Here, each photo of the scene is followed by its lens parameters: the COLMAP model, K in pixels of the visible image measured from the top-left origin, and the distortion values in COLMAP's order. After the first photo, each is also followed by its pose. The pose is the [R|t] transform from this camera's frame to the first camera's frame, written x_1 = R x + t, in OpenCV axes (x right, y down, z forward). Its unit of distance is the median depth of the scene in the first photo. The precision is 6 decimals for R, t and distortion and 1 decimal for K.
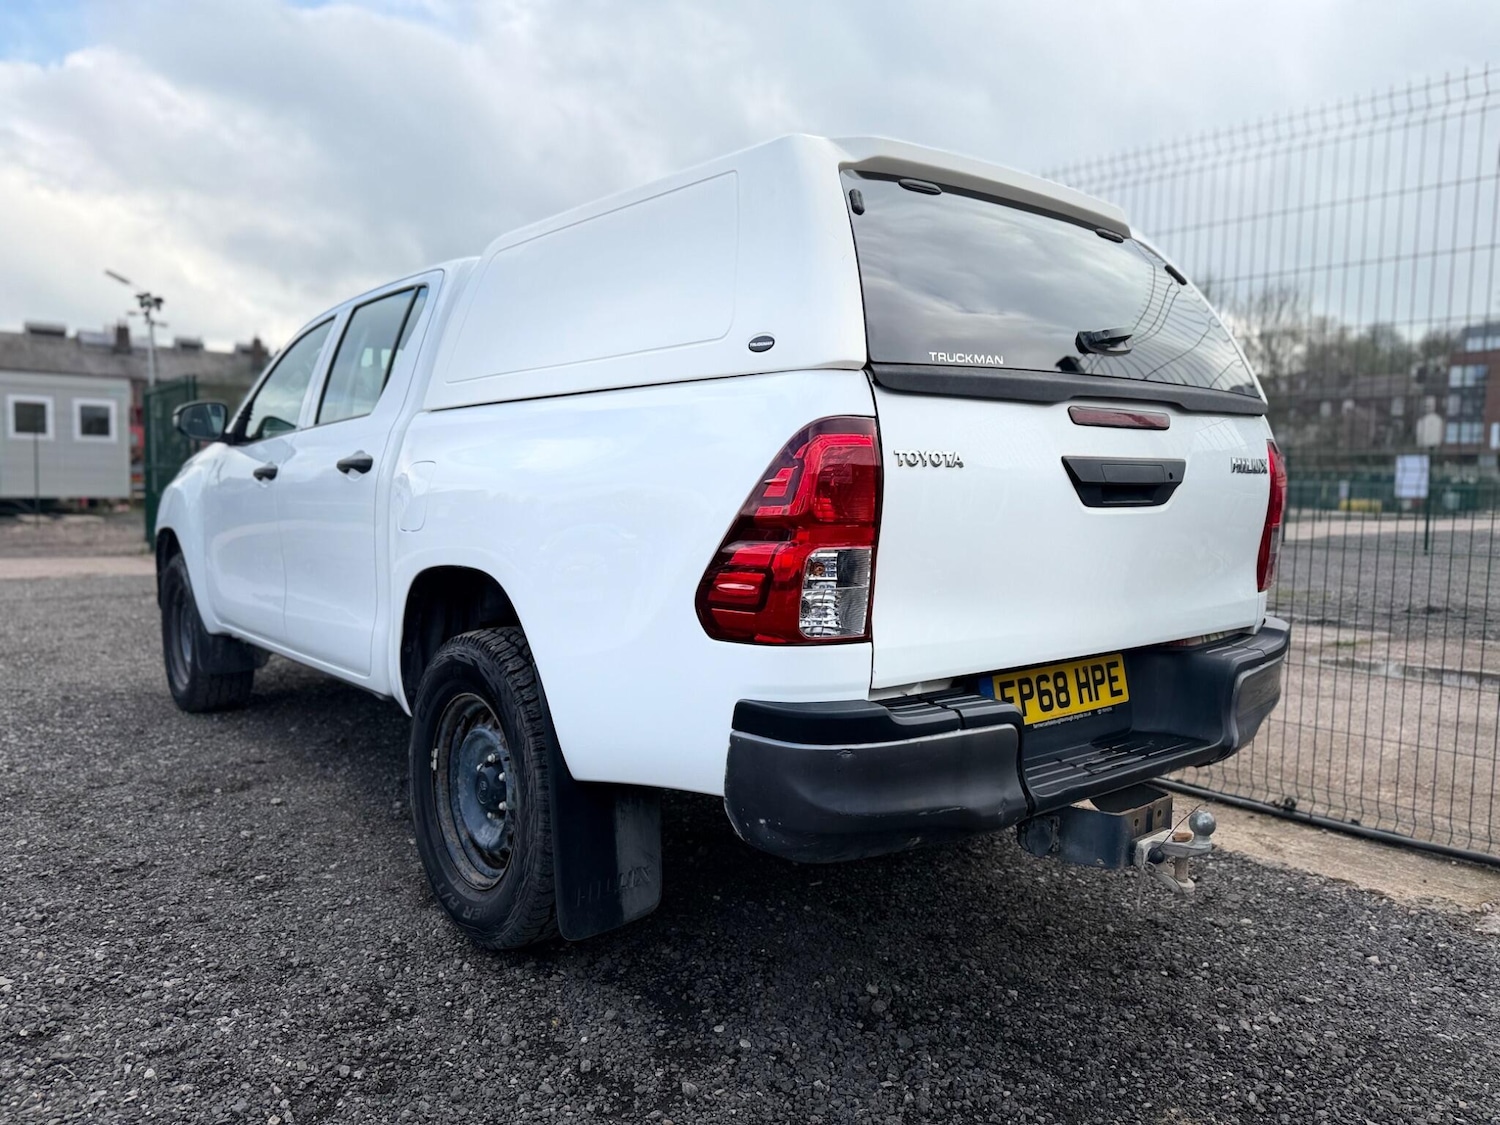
lens RADIAL K [[1065.1, 0, 749.2], [0, 1065.1, 562.8], [0, 0, 1]] dist [-0.000324, -0.004179]
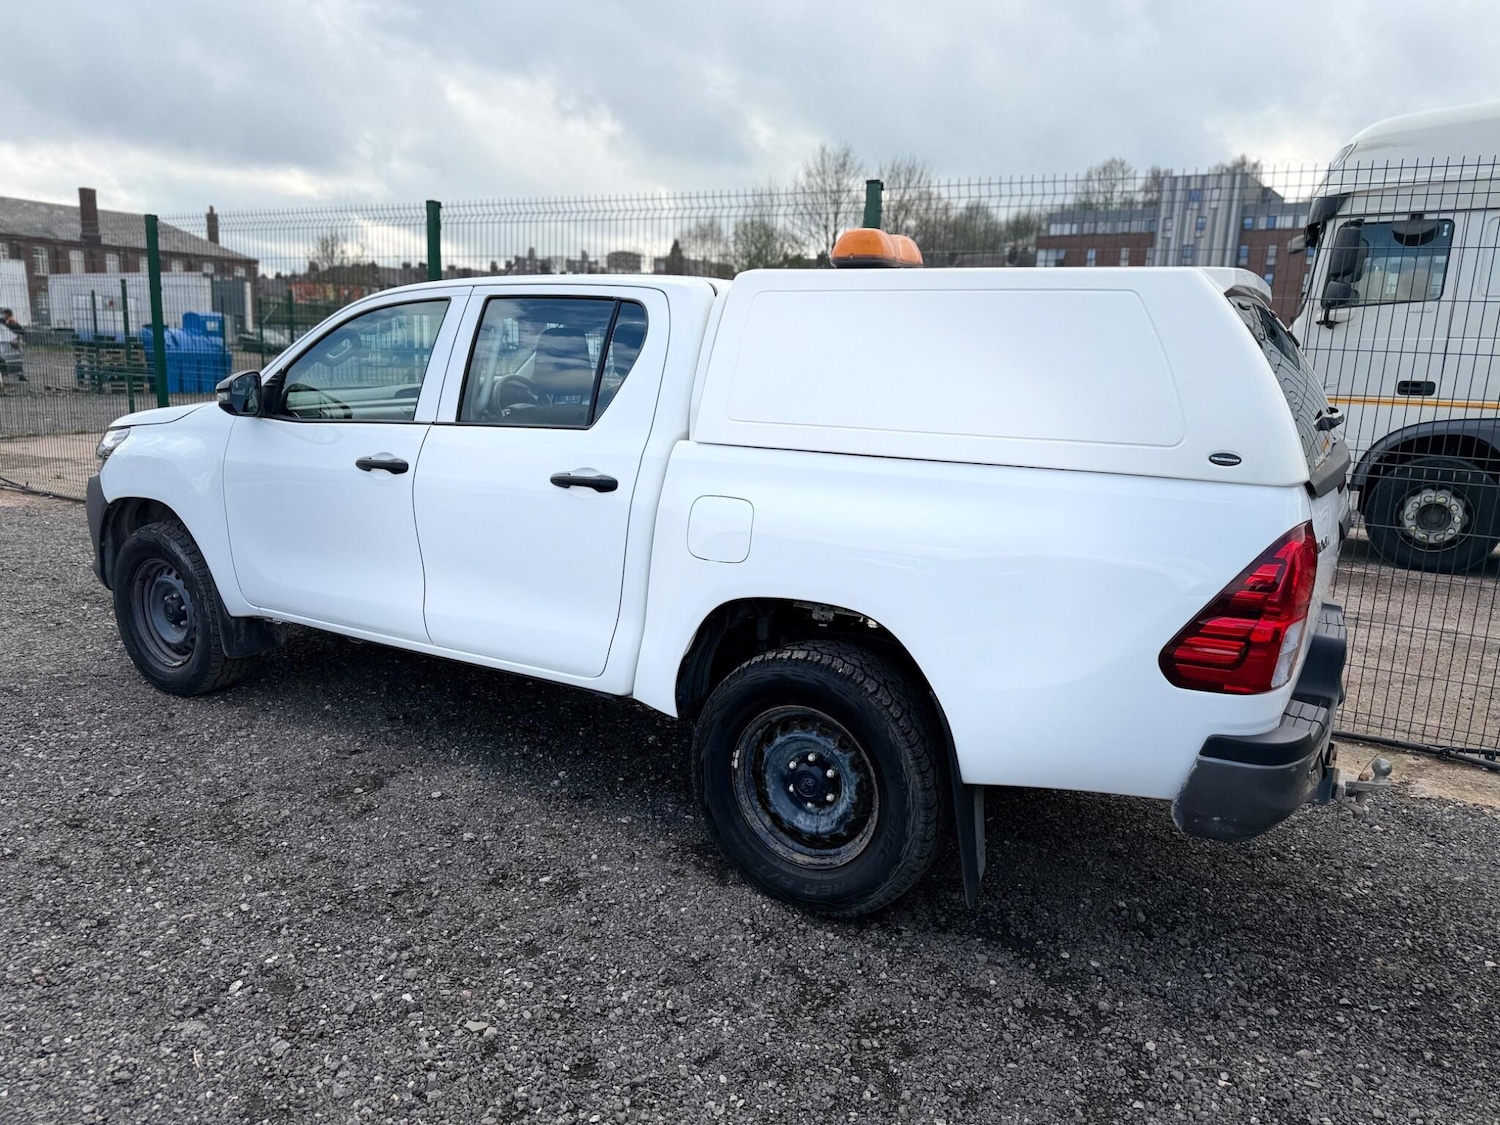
lens RADIAL K [[1055.2, 0, 748.6], [0, 1055.2, 563.3], [0, 0, 1]] dist [0.028722, -0.031566]
pose [[0.944258, -0.048710, 0.325583, -0.626701], [0.004844, 0.990942, 0.134204, -0.169072], [-0.329171, -0.125146, 0.935941, -0.023148]]
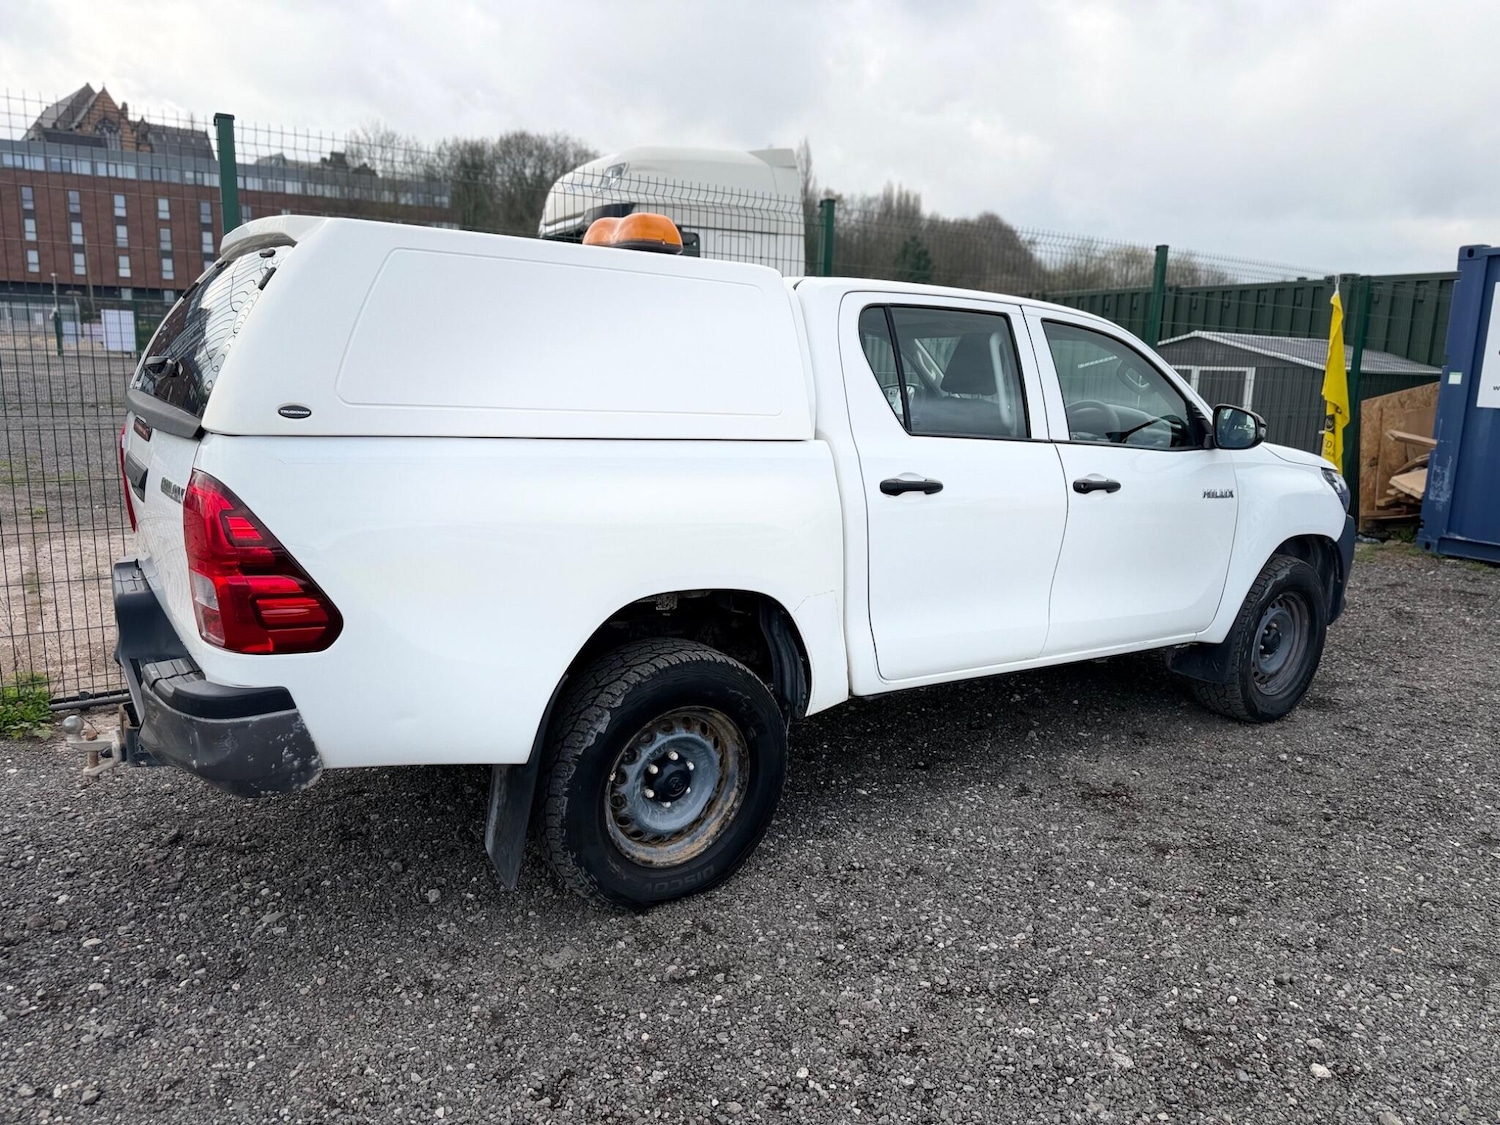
lens RADIAL K [[1060.2, 0, 752.5], [0, 1060.2, 557.3], [0, 0, 1]] dist [0.025561, -0.031708]
pose [[0.105830, -0.206325, 0.972744, -2.004032], [0.043011, 0.978271, 0.202818, -0.321613], [-0.993454, 0.020375, 0.112405, 1.658722]]
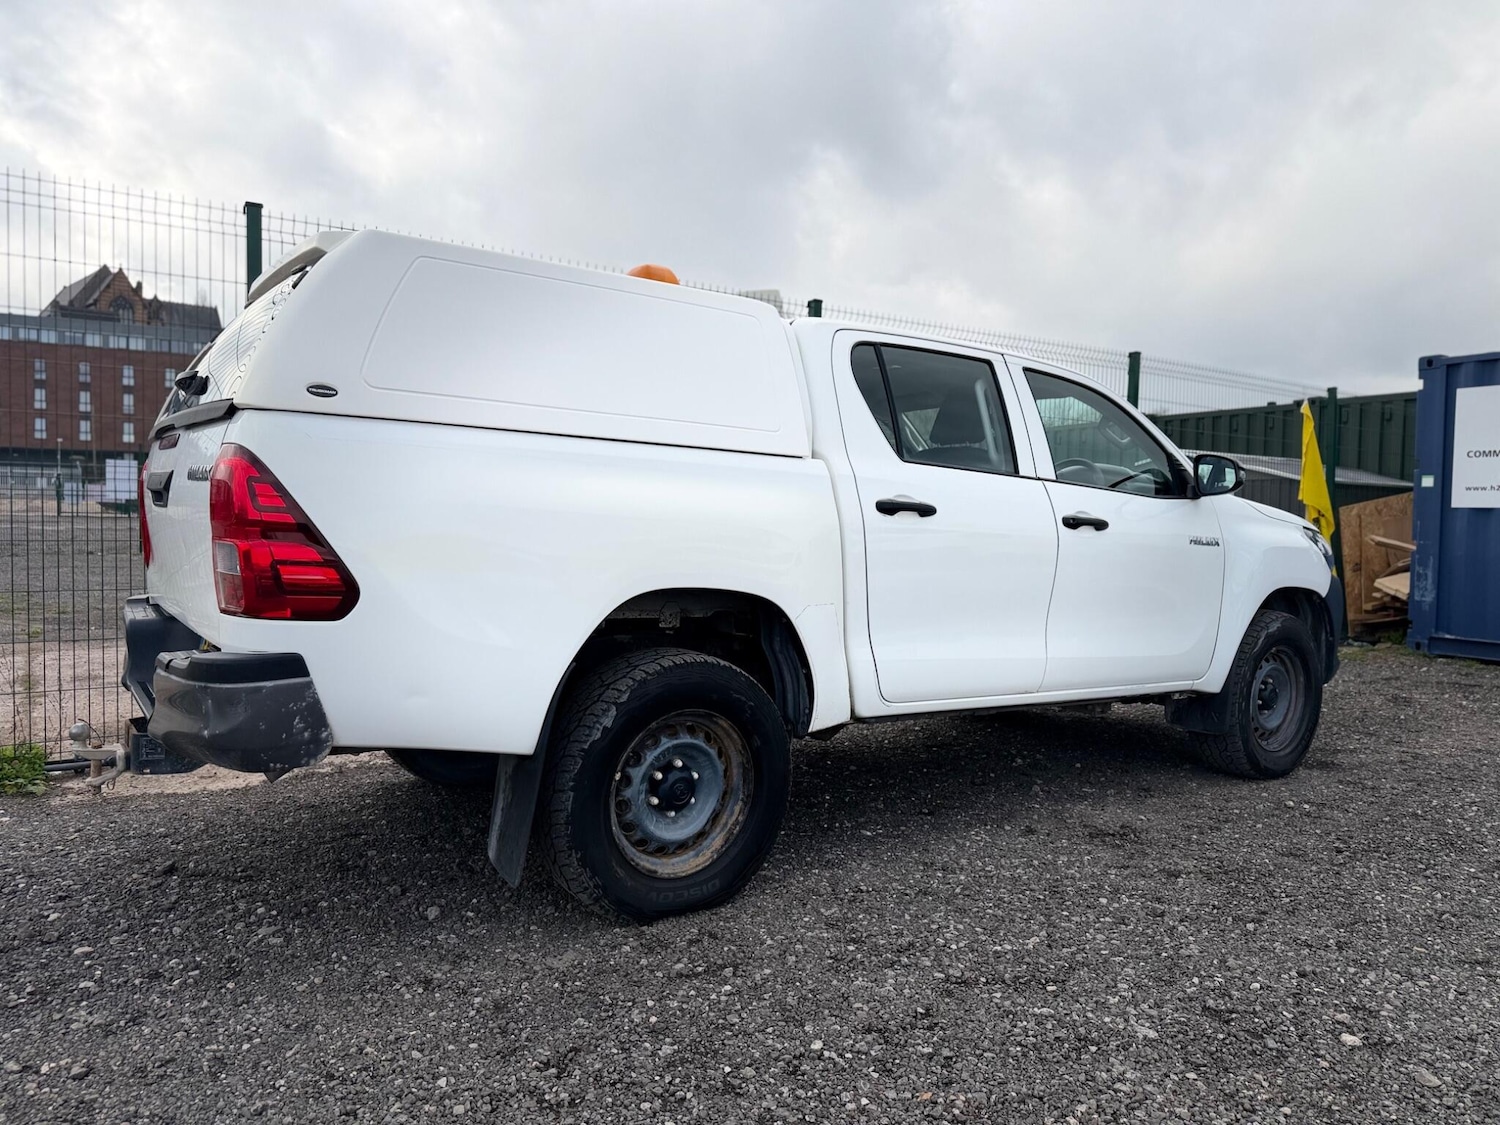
lens RADIAL K [[1061.7, 0, 746.0], [0, 1061.7, 559.3], [0, 0, 1]] dist [0.021748, -0.028269]
pose [[0.100645, -0.064085, 0.992856, -2.054528], [0.054685, 0.996771, 0.058794, -0.175705], [-0.993418, 0.048377, 0.103824, 1.673299]]
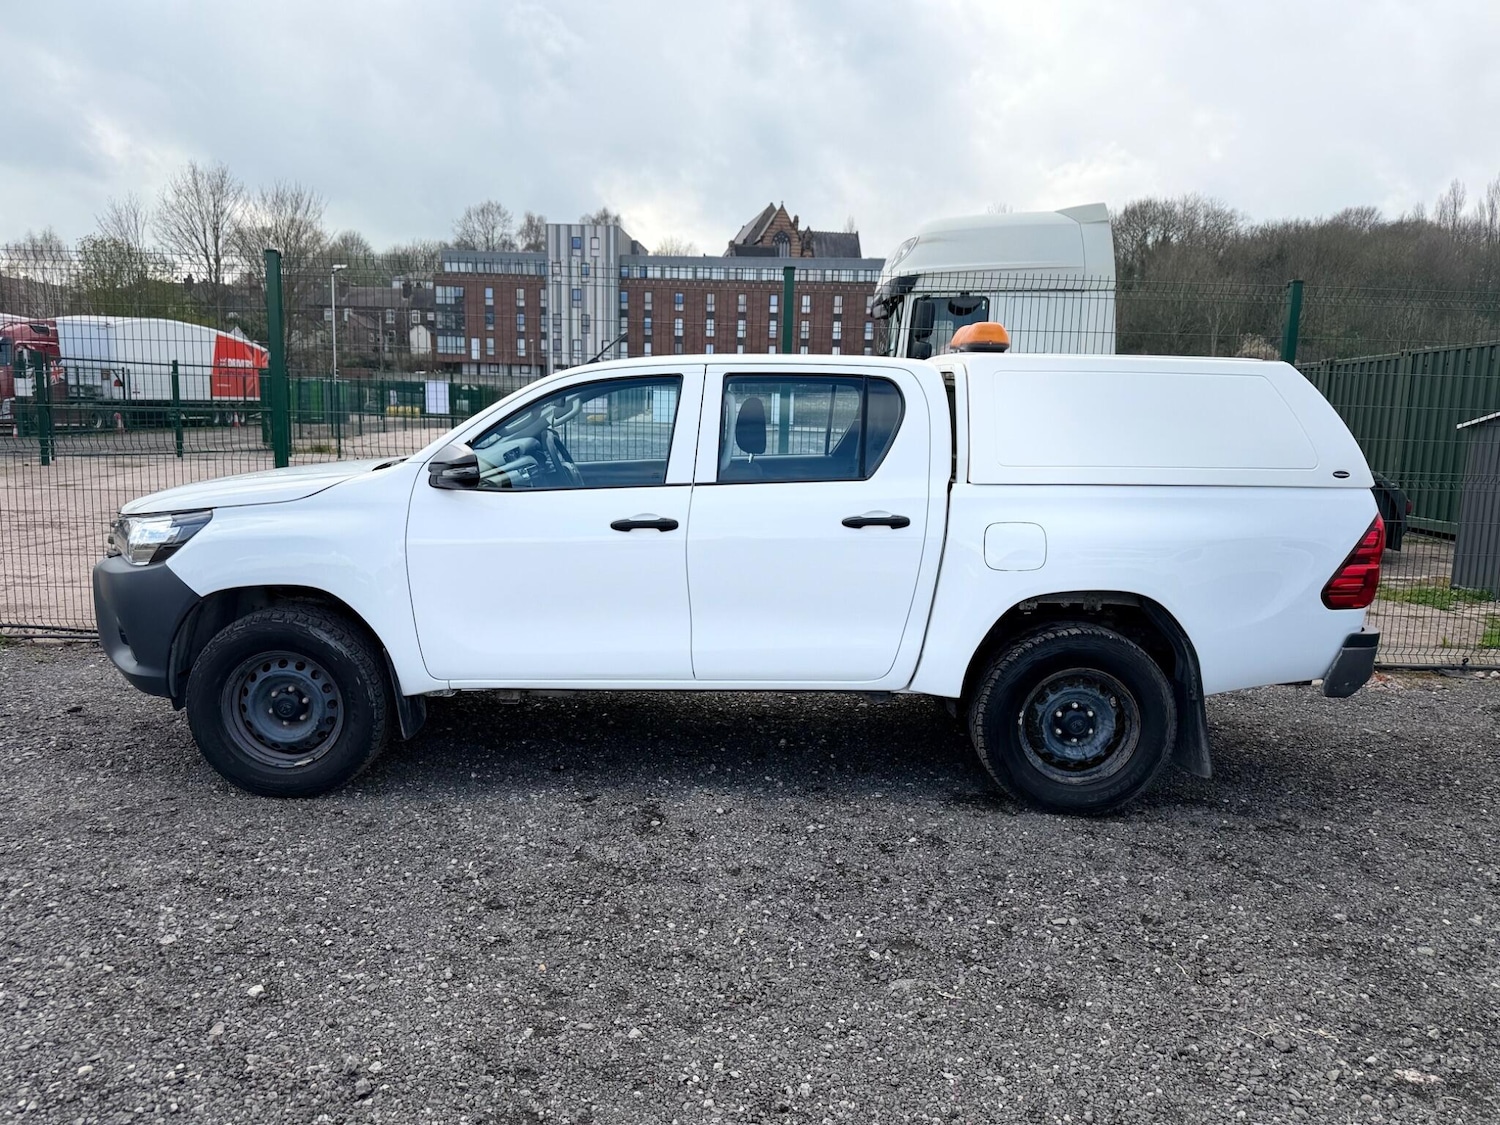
lens RADIAL K [[1053.6, 0, 741.7], [0, 1053.6, 569.1], [0, 0, 1]] dist [0.026999, -0.029903]
pose [[0.631244, -0.124794, 0.765479, -1.644250], [0.046486, 0.991284, 0.123272, -0.226378], [-0.774190, -0.042231, 0.631543, 0.364389]]
